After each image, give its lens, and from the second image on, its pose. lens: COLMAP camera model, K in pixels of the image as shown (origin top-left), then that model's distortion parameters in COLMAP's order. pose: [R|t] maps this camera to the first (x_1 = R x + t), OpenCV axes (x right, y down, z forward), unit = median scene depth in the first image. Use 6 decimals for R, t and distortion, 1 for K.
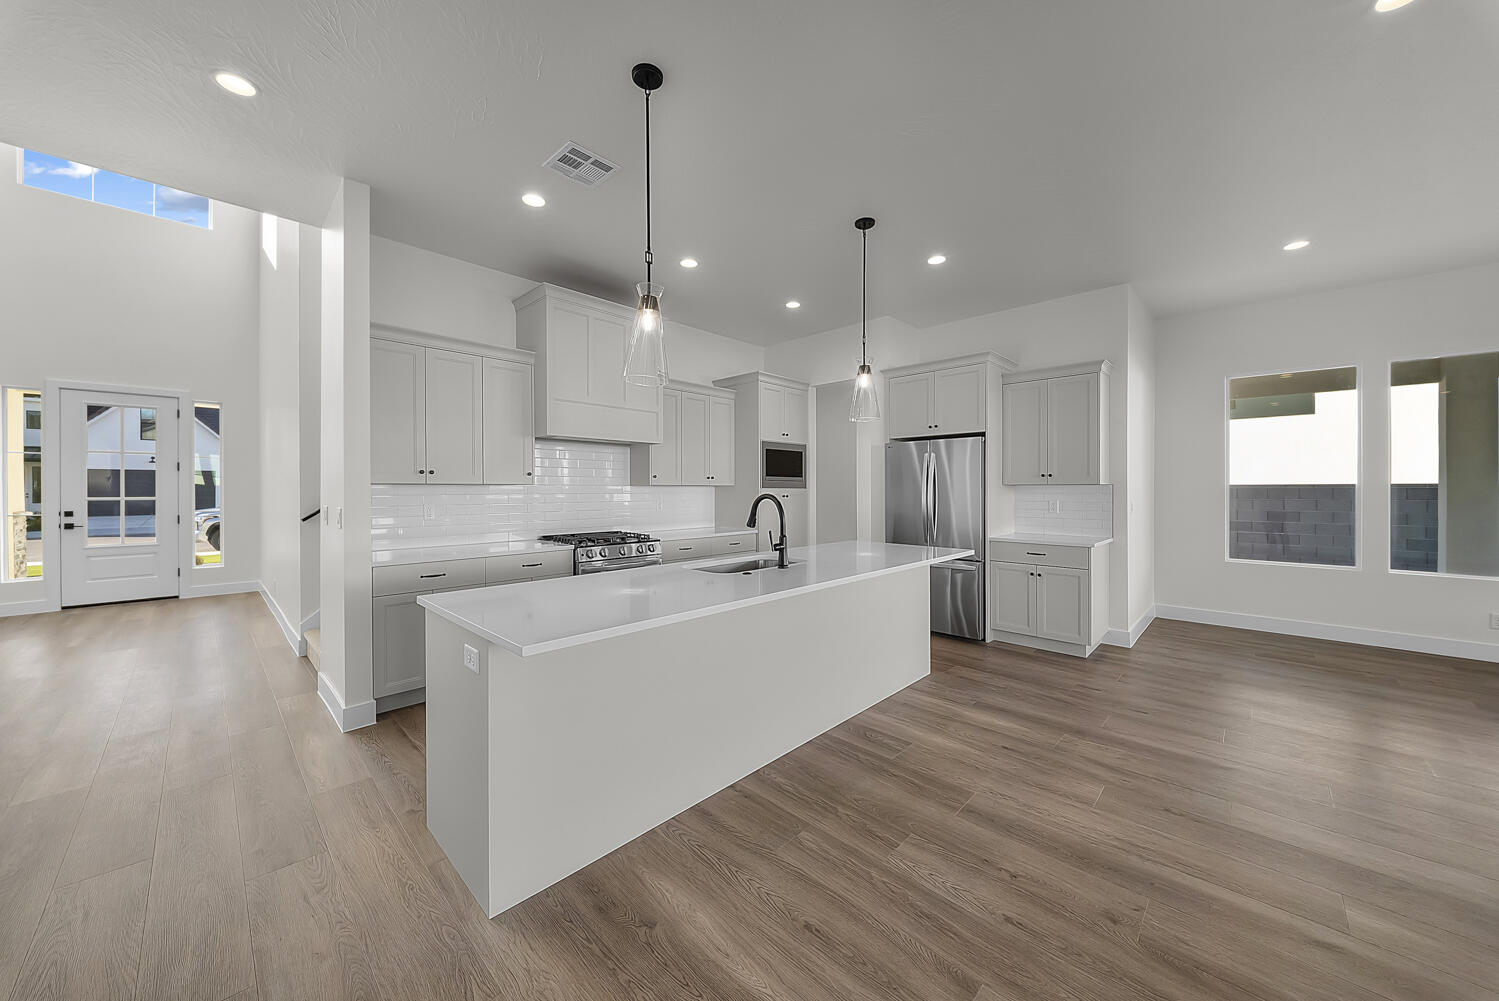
lens RADIAL K [[527.8, 0, 745.0], [0, 527.8, 492.8], [0, 0, 1]] dist [0.000721, -0.001233]
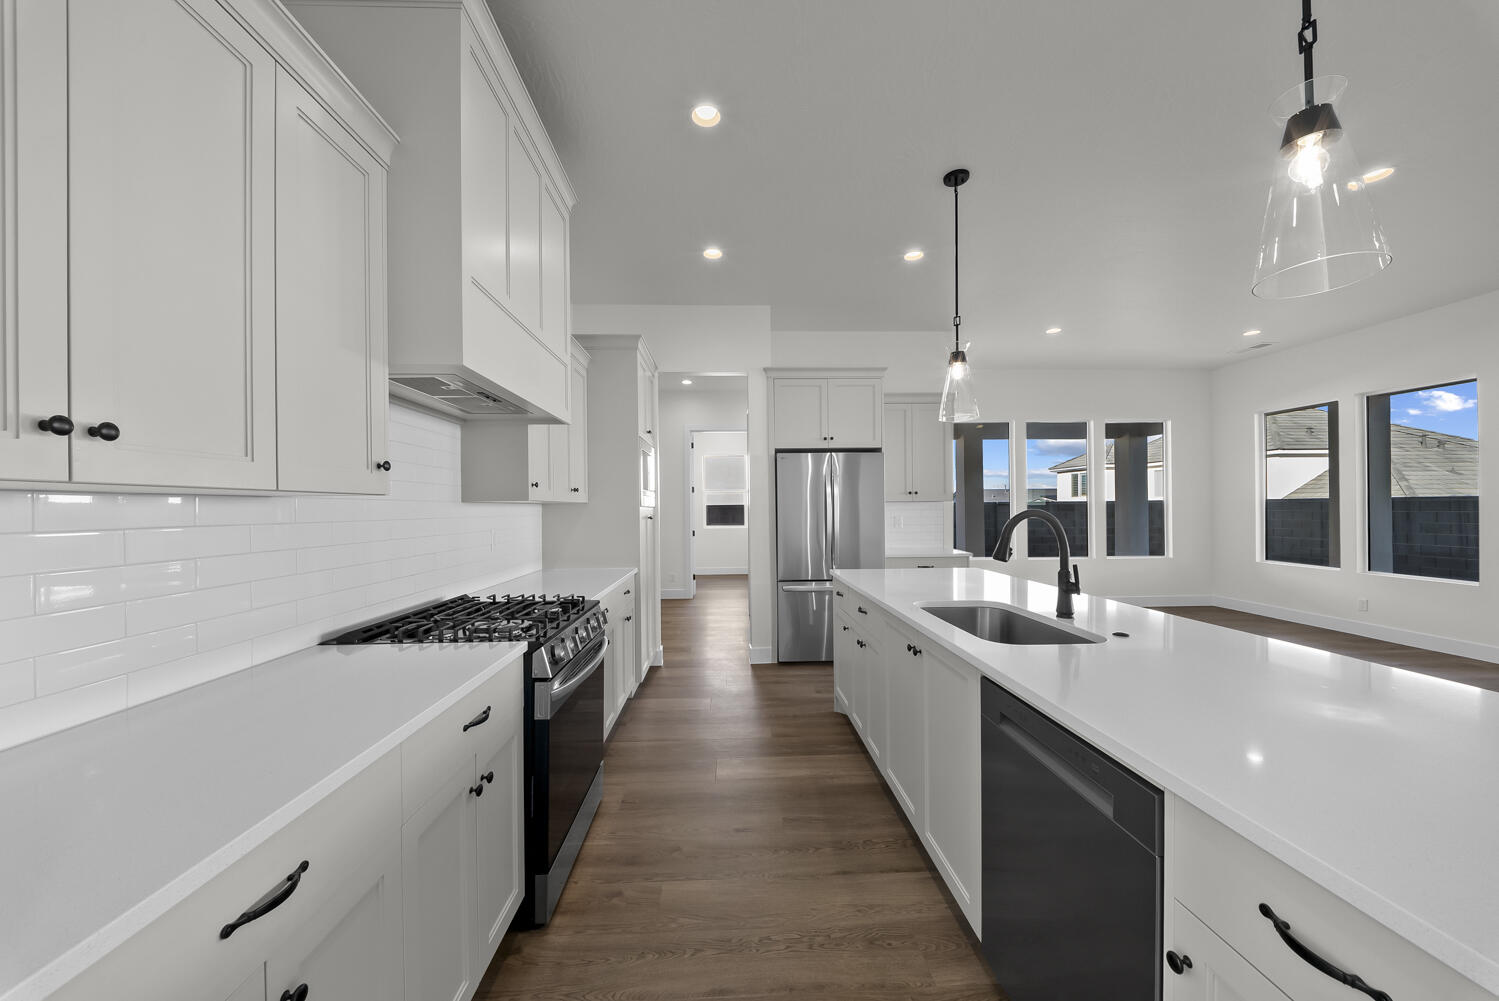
lens RADIAL K [[527.8, 0, 738.2], [0, 527.8, 510.0], [0, 0, 1]] dist [0.000721, -0.001233]
pose [[0.696458, -0.007631, 0.717557, -0.596699], [0.012324, 0.999923, -0.001327, -0.002615], [-0.717491, 0.009767, 0.696499, 0.690124]]
